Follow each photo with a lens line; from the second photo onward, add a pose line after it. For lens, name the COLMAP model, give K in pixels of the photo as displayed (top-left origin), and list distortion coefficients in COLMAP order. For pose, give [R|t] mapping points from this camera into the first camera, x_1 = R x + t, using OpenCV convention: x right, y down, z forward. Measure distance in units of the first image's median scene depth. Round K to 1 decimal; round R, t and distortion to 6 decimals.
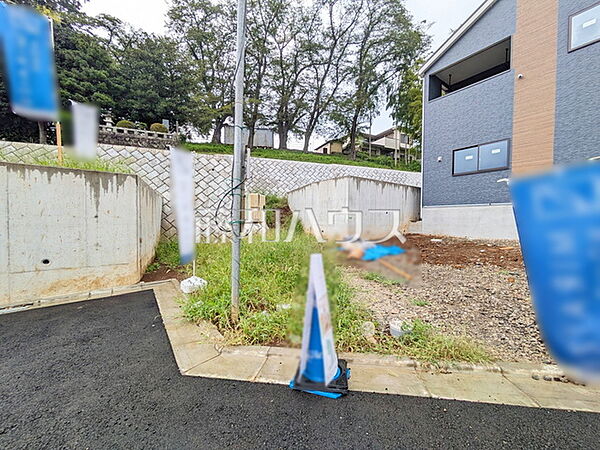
lens RADIAL K [[239.4, 0, 301.9], [0, 239.4, 224.7], [0, 0, 1]] dist [0.002580, 0.000242]
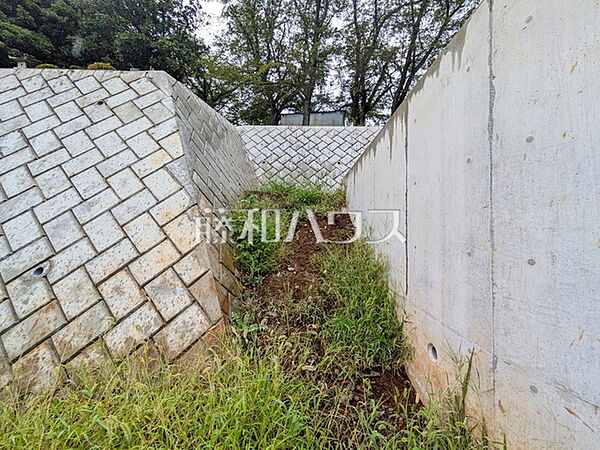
lens RADIAL K [[239.4, 0, 299.8], [0, 239.4, 226.2], [0, 0, 1]] dist [0.002580, 0.000242]
pose [[0.939745, -0.005307, -0.341836, 0.000398], [-0.008521, 0.999205, -0.038936, -0.020264], [0.341771, 0.039503, 0.938953, 0.324119]]
